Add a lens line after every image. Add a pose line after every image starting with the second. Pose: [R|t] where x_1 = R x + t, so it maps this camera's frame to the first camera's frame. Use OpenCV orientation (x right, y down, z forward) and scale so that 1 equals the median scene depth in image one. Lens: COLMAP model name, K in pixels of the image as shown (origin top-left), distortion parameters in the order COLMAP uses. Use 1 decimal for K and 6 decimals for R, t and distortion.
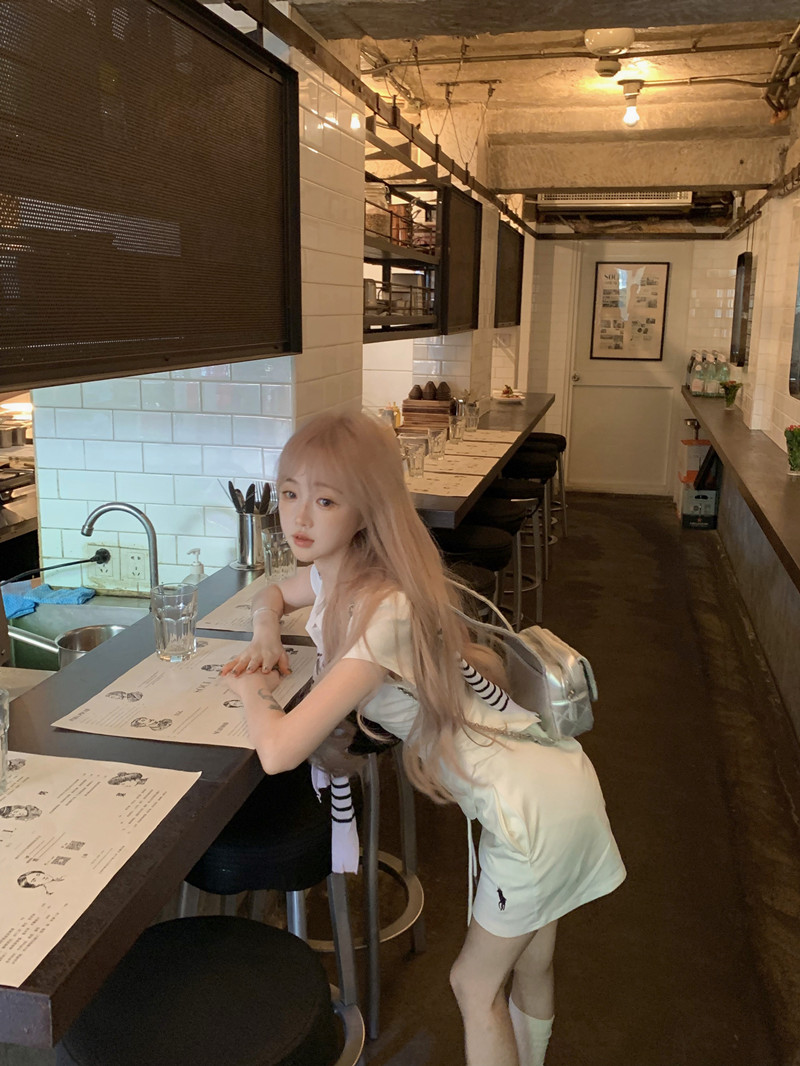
lens RADIAL K [[1027.5, 0, 410.1], [0, 1027.5, 539.0], [0, 0, 1]] dist [0.014716, 0.000000]
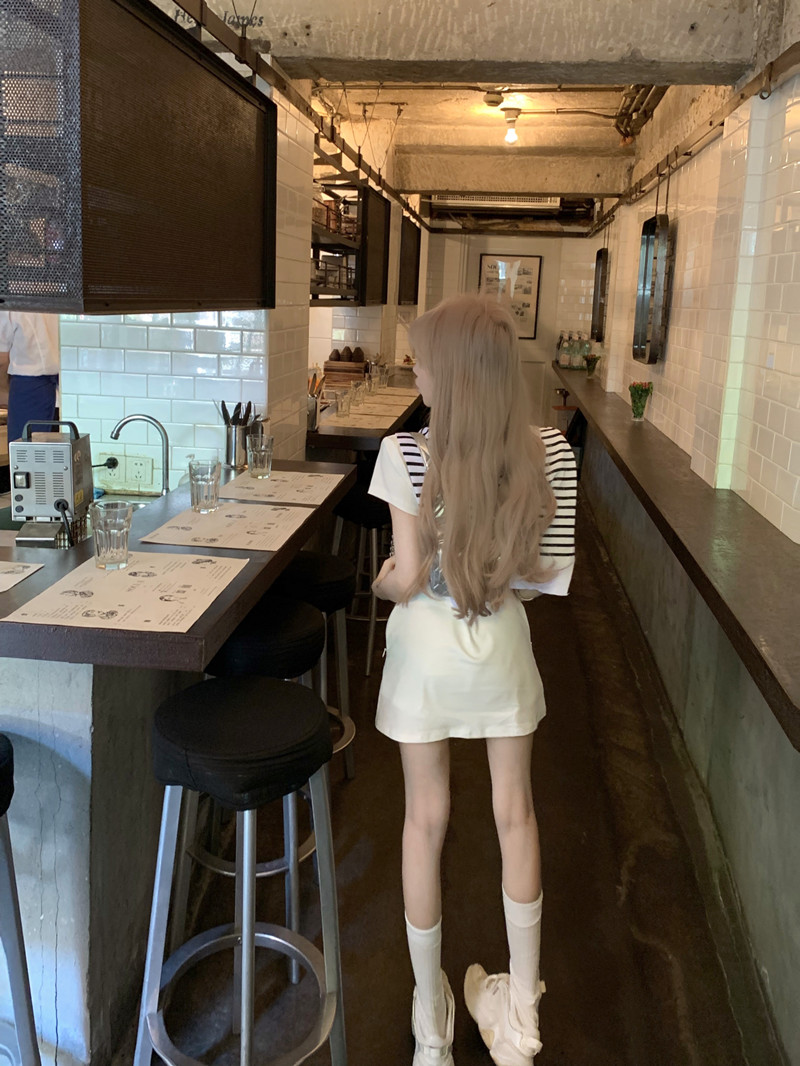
lens RADIAL K [[1083.6, 0, 392.4], [0, 1083.6, 526.2], [0, 0, 1]] dist [0.017344, 0.000000]
pose [[0.994221, 0.004047, 0.107279, -0.068489], [-0.002037, 0.999820, -0.018840, 0.088290], [-0.107336, 0.018513, 0.994050, -0.287751]]
